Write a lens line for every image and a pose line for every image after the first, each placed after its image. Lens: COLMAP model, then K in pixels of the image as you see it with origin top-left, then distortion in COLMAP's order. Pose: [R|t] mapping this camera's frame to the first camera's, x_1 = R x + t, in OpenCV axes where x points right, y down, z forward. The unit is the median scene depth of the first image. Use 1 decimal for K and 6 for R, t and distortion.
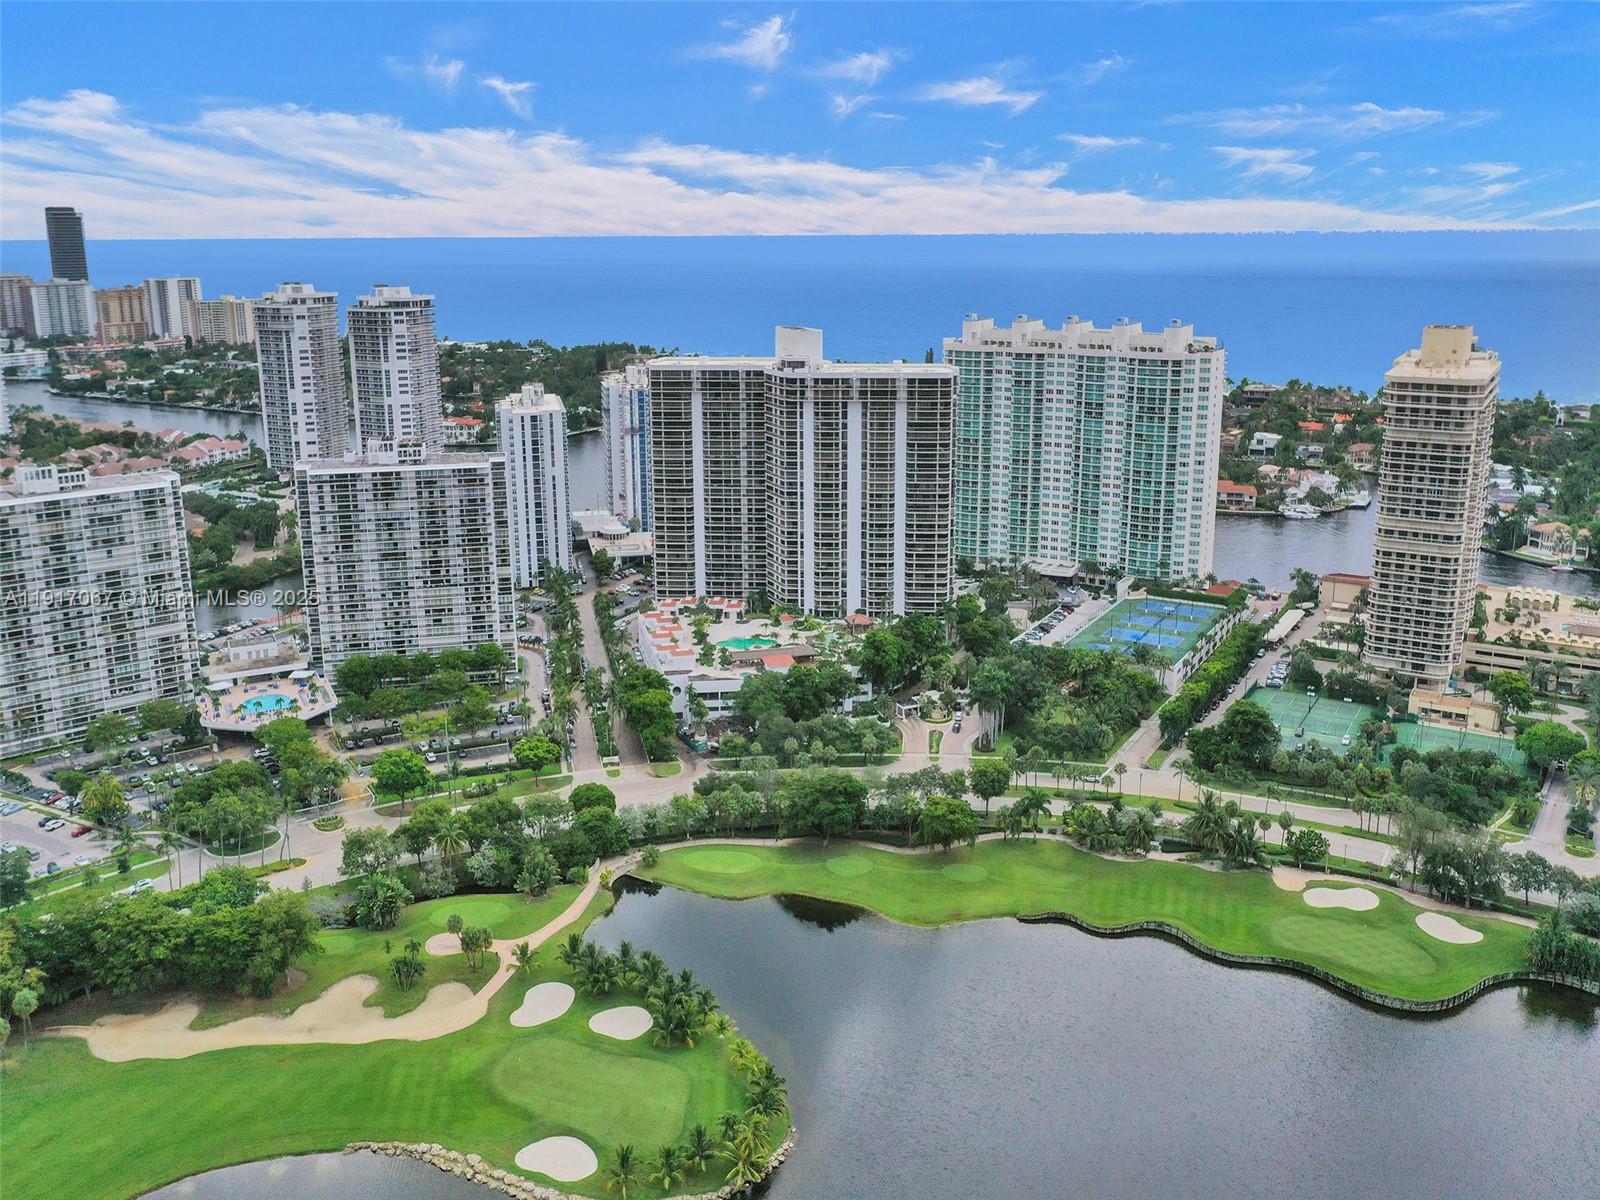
lens RADIAL K [[1327.6, 0, 804.5], [0, 1327.6, 519.9], [0, 0, 1]] dist [-0.010830, -0.003081]
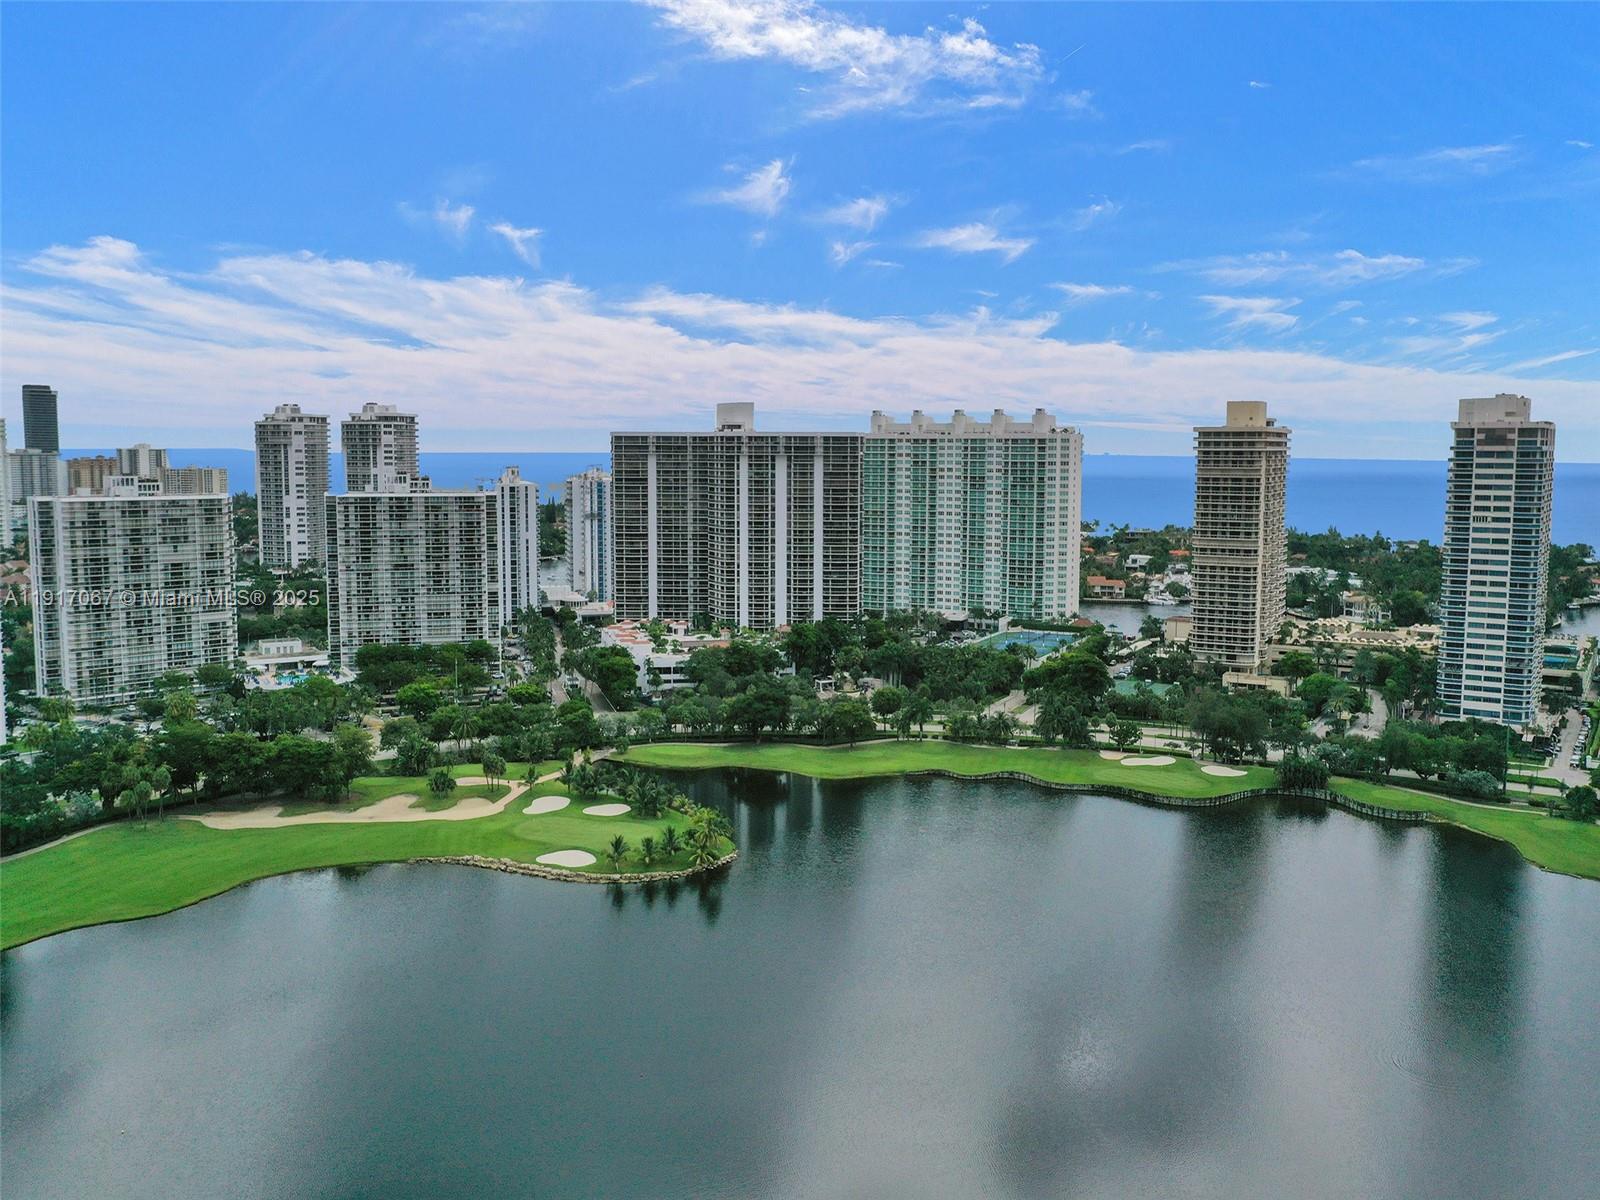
lens RADIAL K [[1297.8, 0, 804.9], [0, 1297.8, 556.4], [0, 0, 1]] dist [-0.006473, -0.017066]
pose [[0.998495, 0.005812, 0.054542, -0.005879], [0.001512, 0.991076, -0.133291, 0.163636], [-0.054830, 0.133172, 0.989575, -0.186707]]
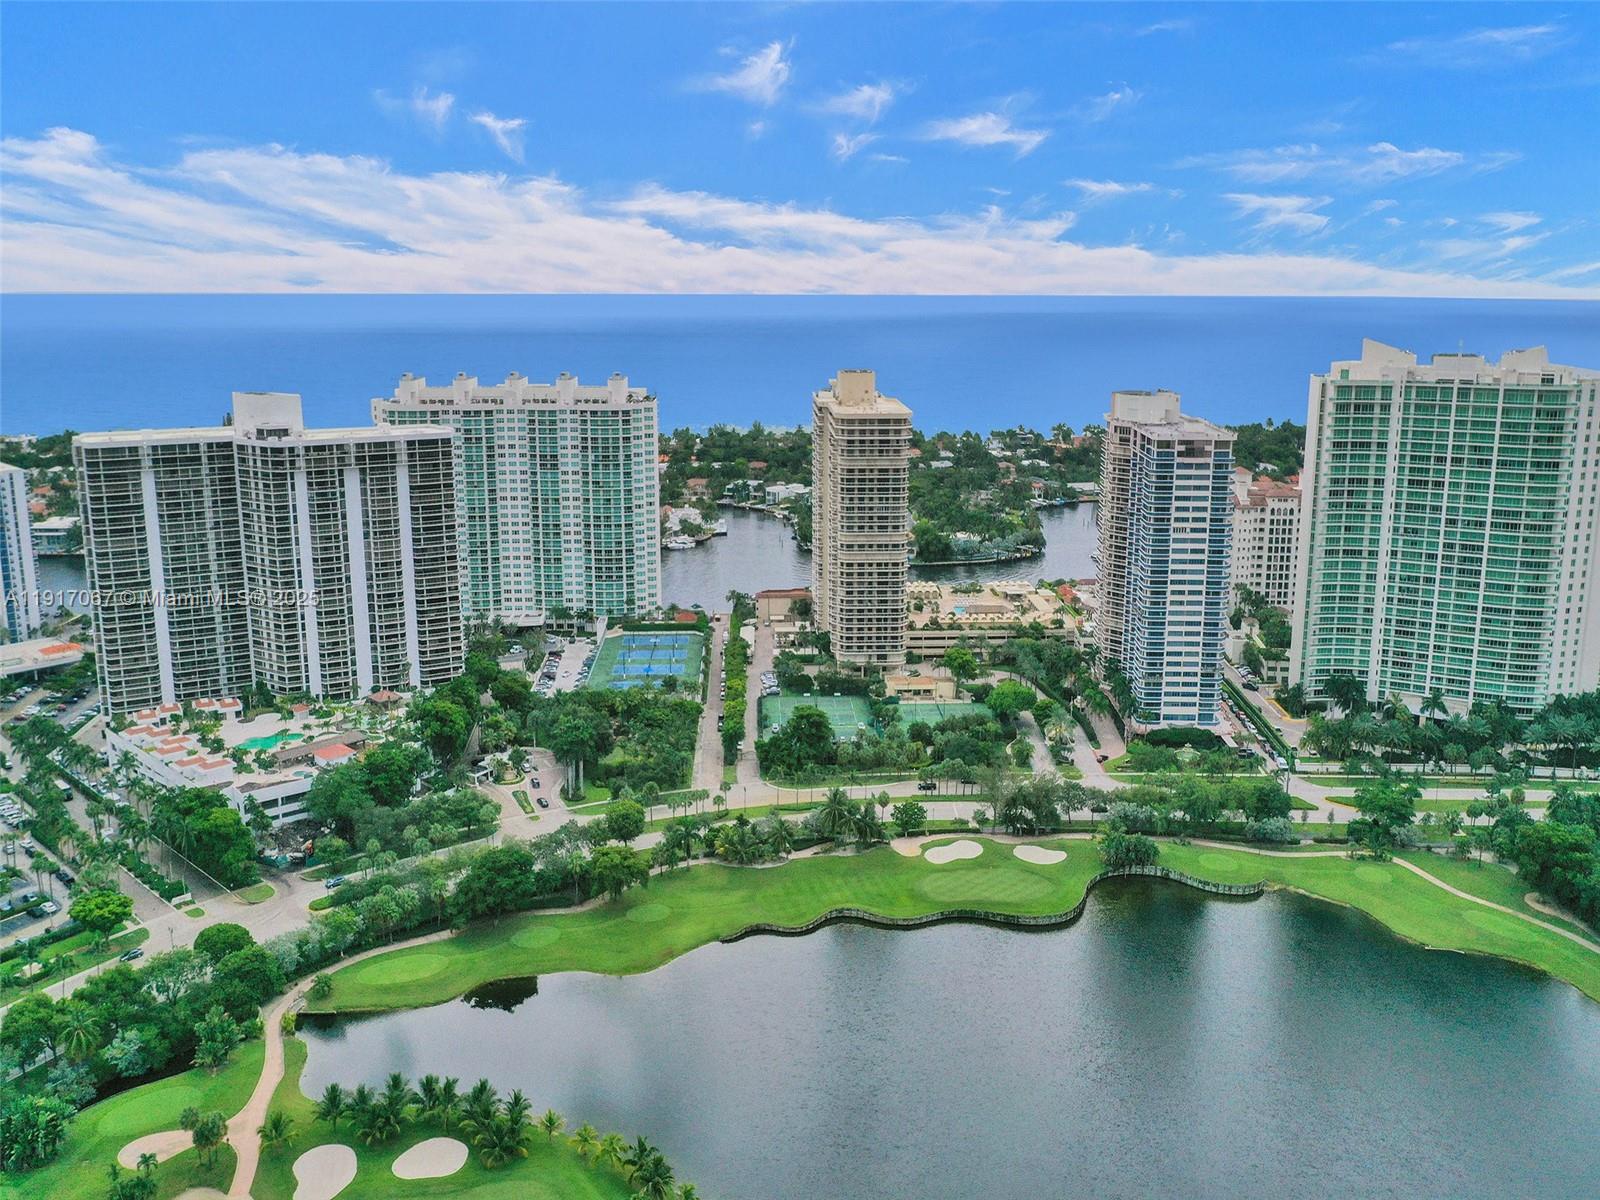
lens RADIAL K [[1298.1, 0, 791.1], [0, 1298.1, 536.0], [0, 0, 1]] dist [-0.001649, -0.002436]
pose [[0.837078, -0.097003, 0.538415, -0.198870], [0.112271, 0.993668, 0.004475, -0.009804], [-0.535439, 0.056703, 0.842668, 0.055877]]
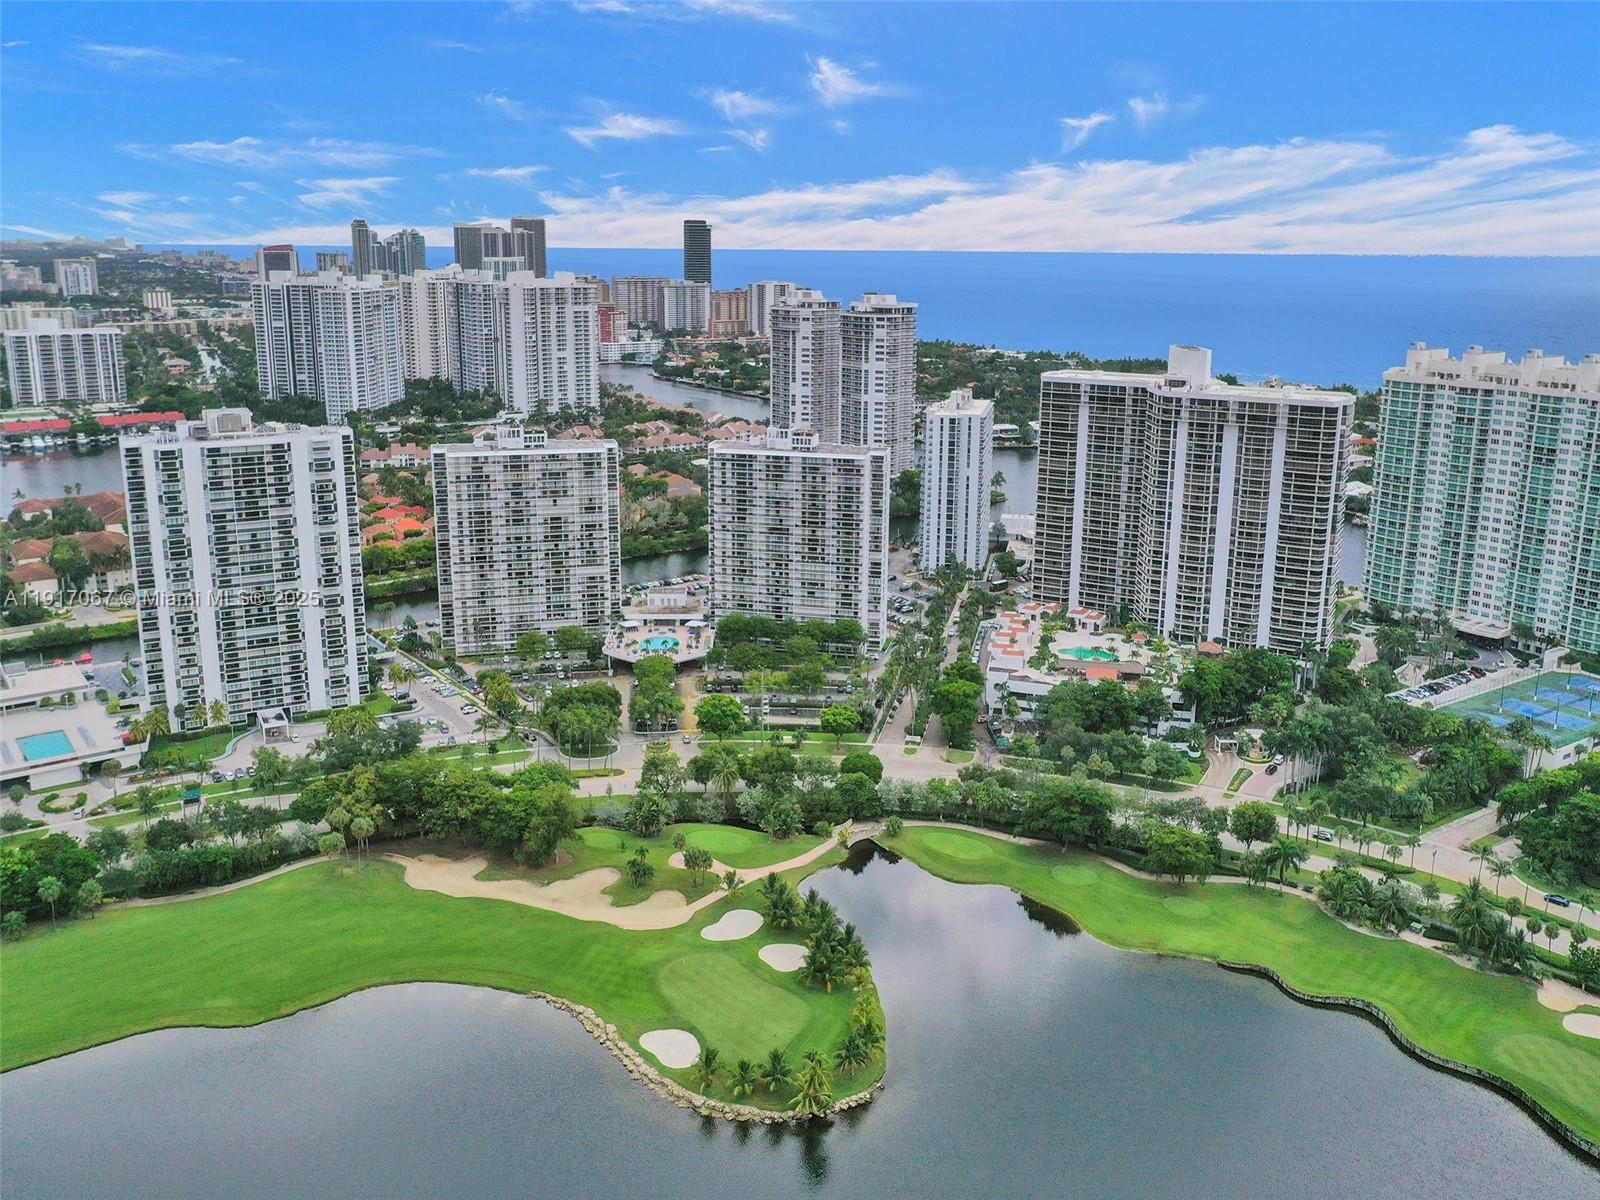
lens RADIAL K [[1303.9, 0, 802.5], [0, 1303.9, 518.5], [0, 0, 1]] dist [-0.011940, -0.005378]
pose [[0.900360, 0.102088, -0.423002, 0.162655], [-0.105736, 0.994283, 0.014902, -0.001694], [0.422104, 0.031309, 0.906006, 0.003899]]
